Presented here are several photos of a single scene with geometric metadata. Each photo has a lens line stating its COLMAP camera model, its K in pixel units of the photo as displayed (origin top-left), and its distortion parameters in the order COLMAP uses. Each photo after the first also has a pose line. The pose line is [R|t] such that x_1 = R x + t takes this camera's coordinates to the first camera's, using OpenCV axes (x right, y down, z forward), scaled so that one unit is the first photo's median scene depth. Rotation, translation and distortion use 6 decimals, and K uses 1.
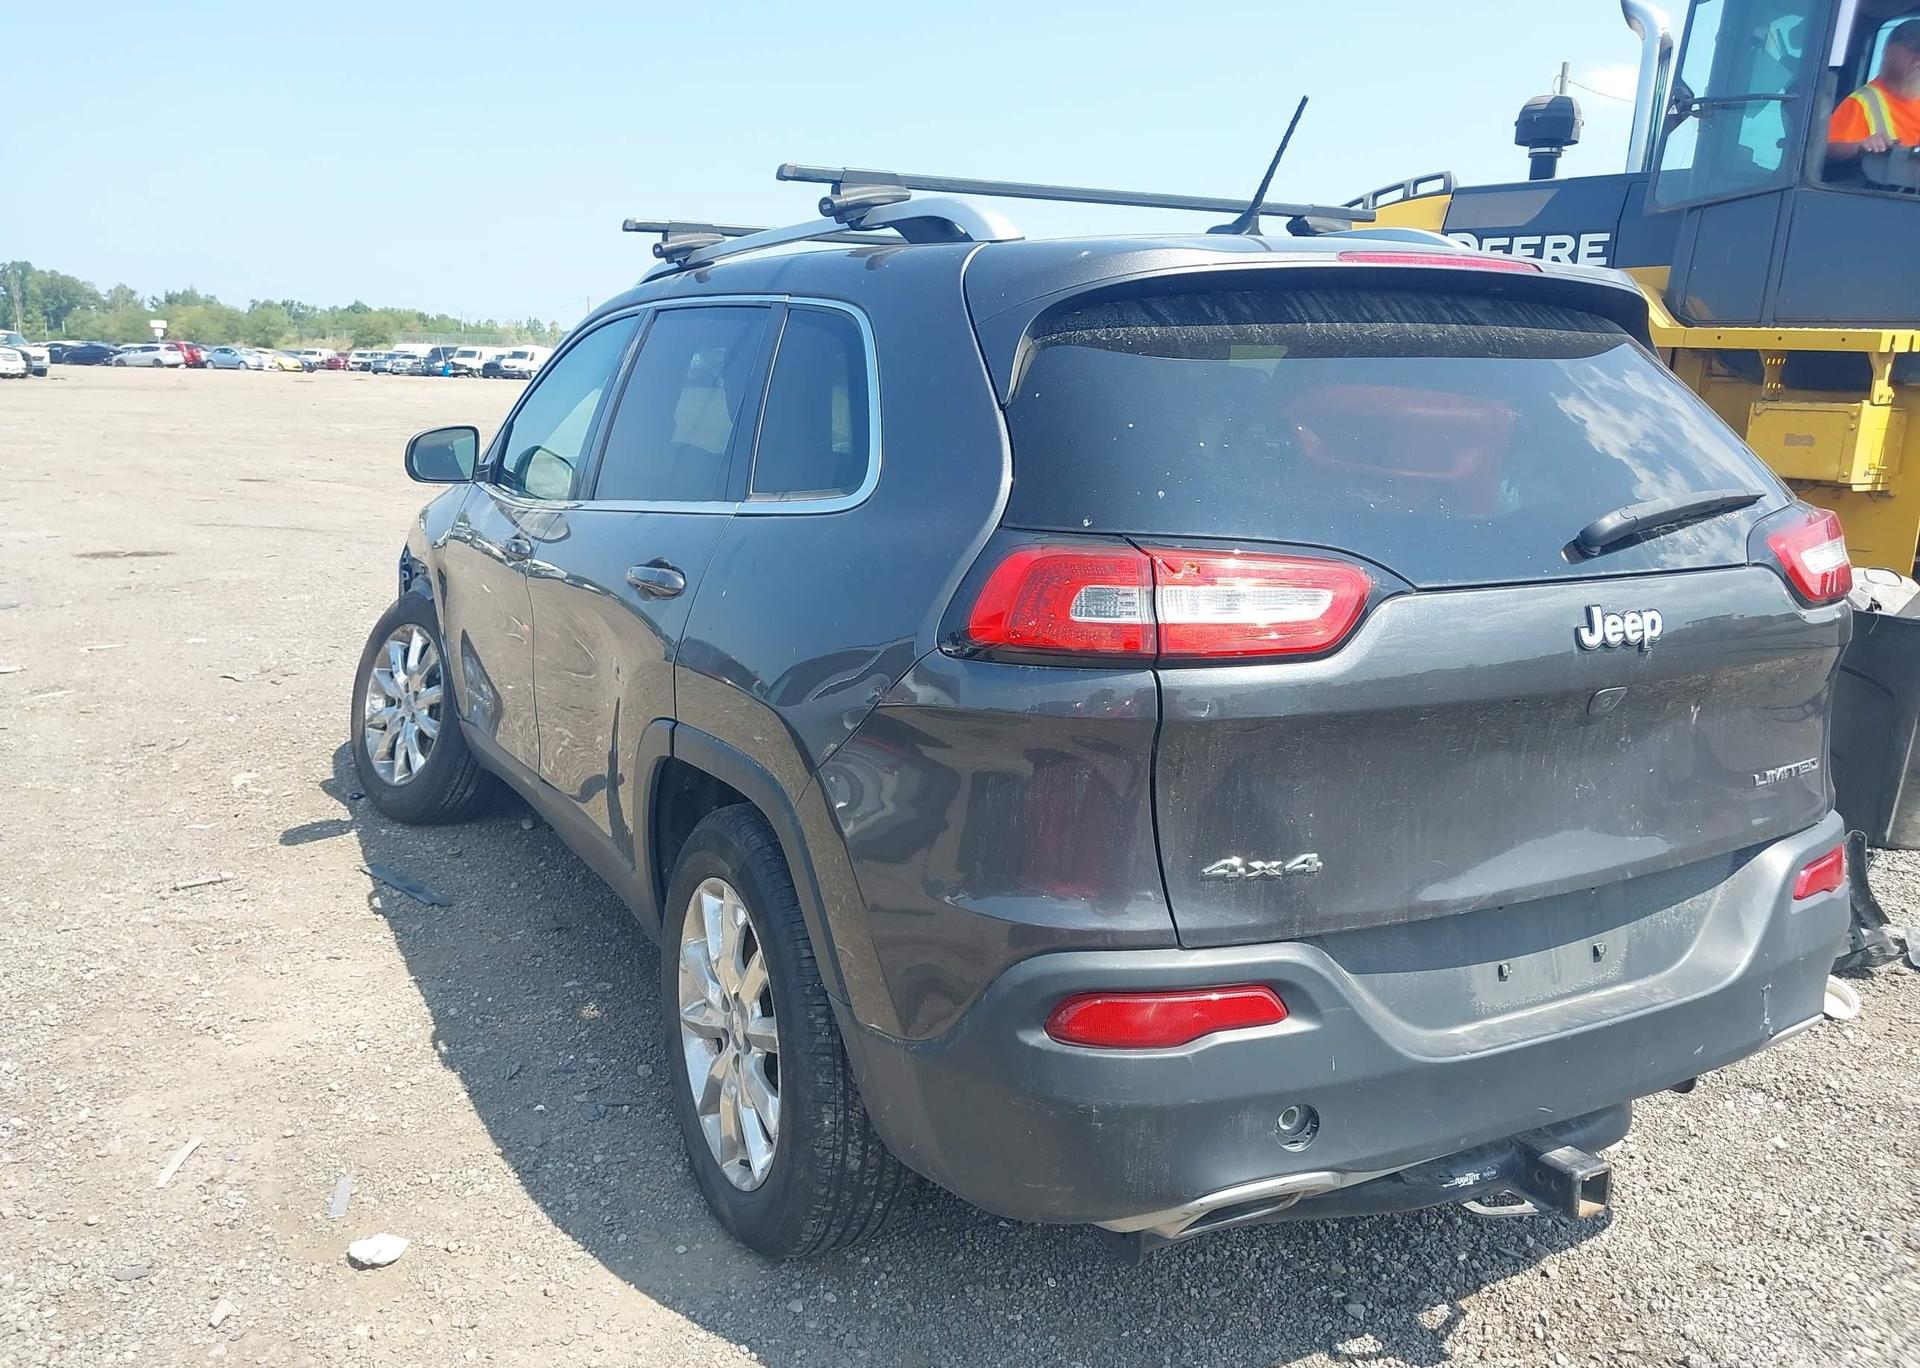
lens RADIAL K [[1527.8, 0, 837.5], [0, 1527.8, 727.0], [0, 0, 1]] dist [0.024410, -0.025591]
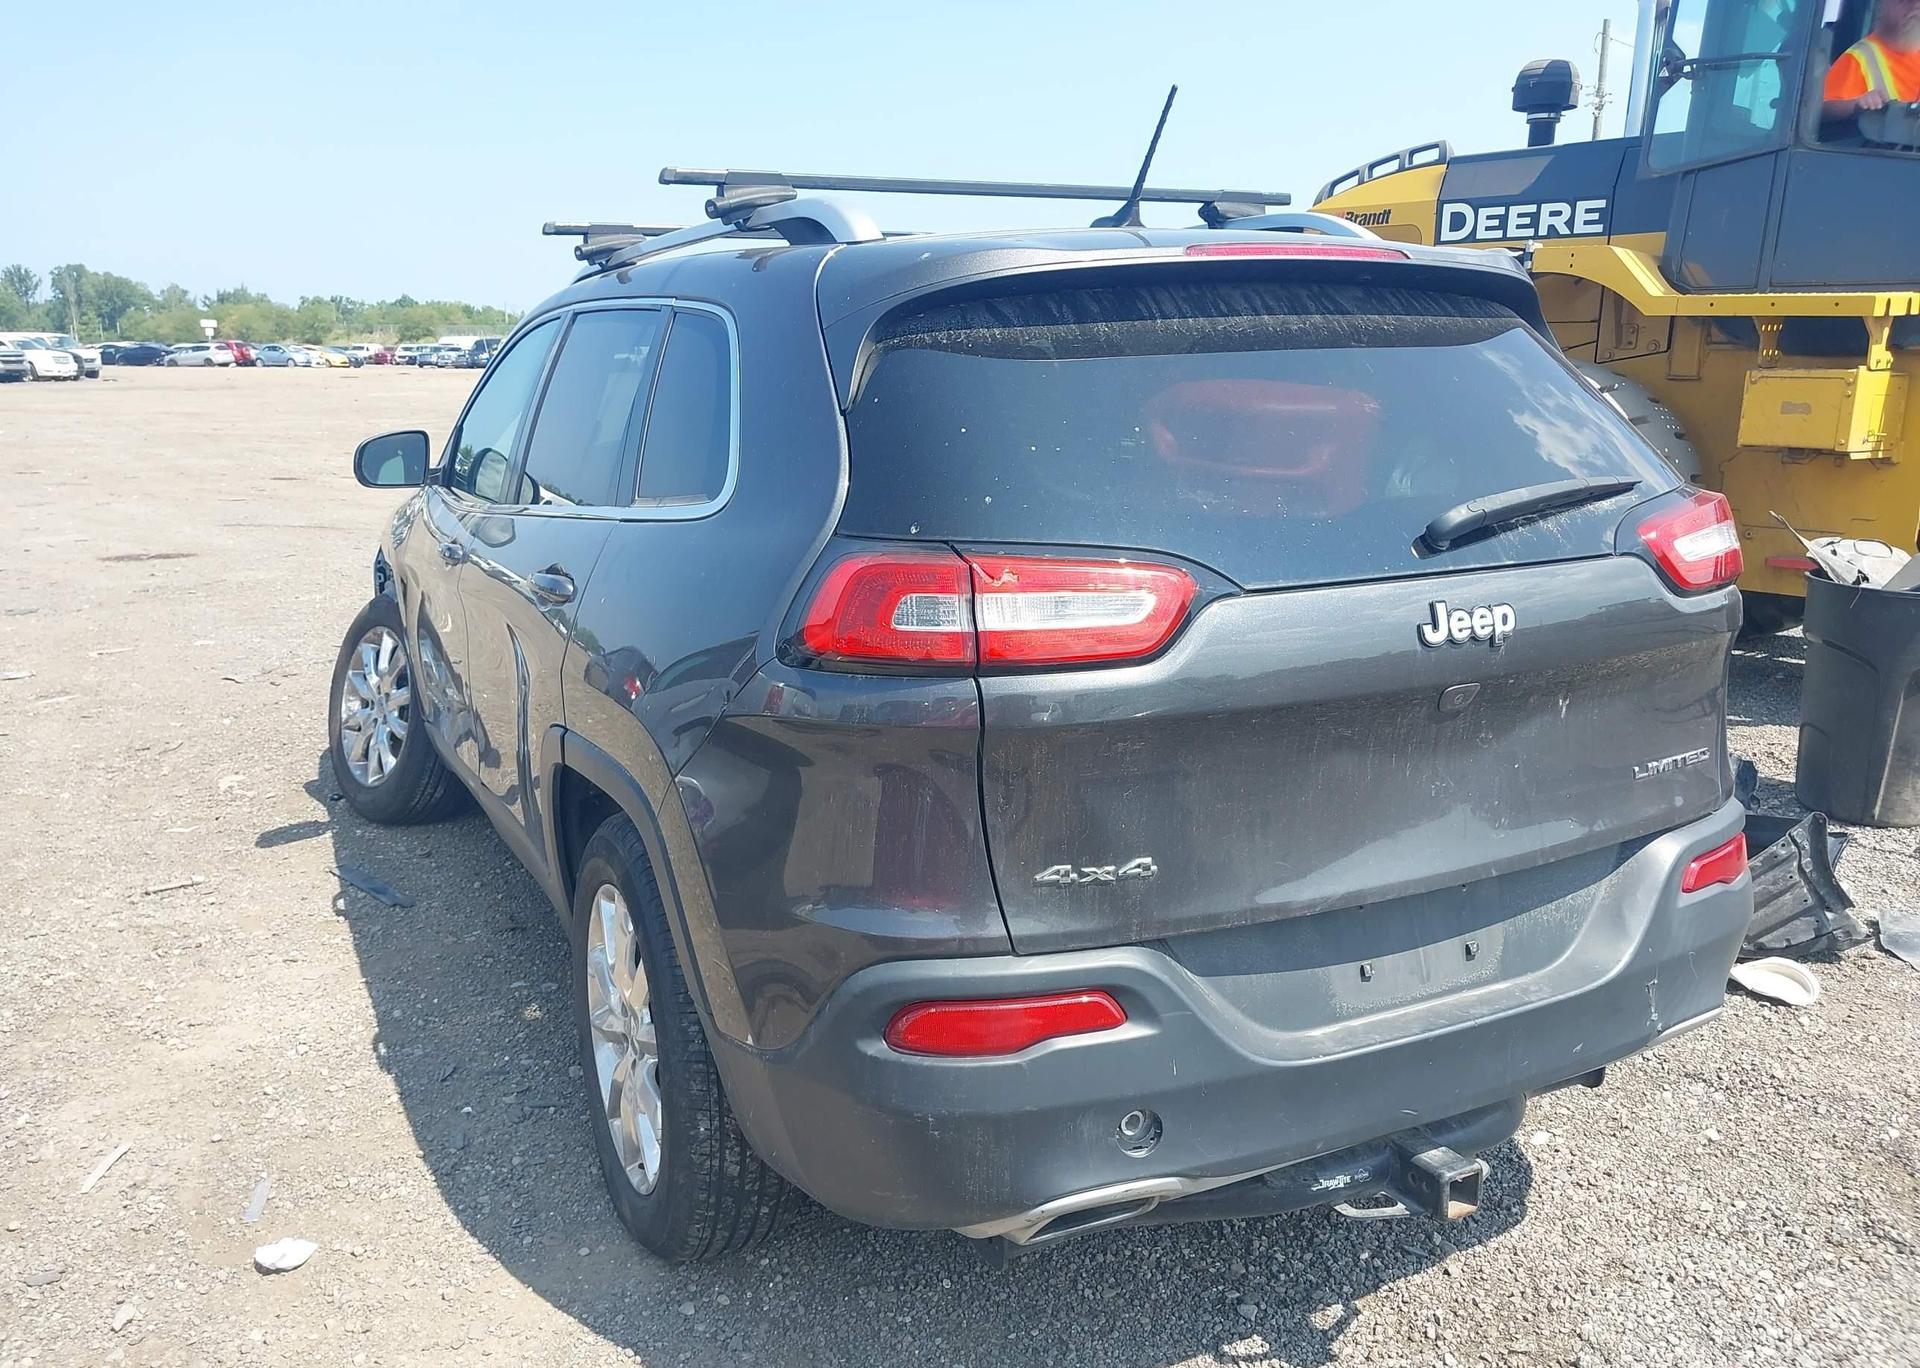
lens RADIAL K [[1527.8, 0, 859.2], [0, 1527.8, 726.2], [0, 0, 1]] dist [0.024410, -0.025591]
pose [[0.999250, -0.017191, -0.034694, 0.118263], [0.017625, 0.999770, 0.012252, -0.013823], [0.034476, -0.012854, 0.999323, 0.003365]]
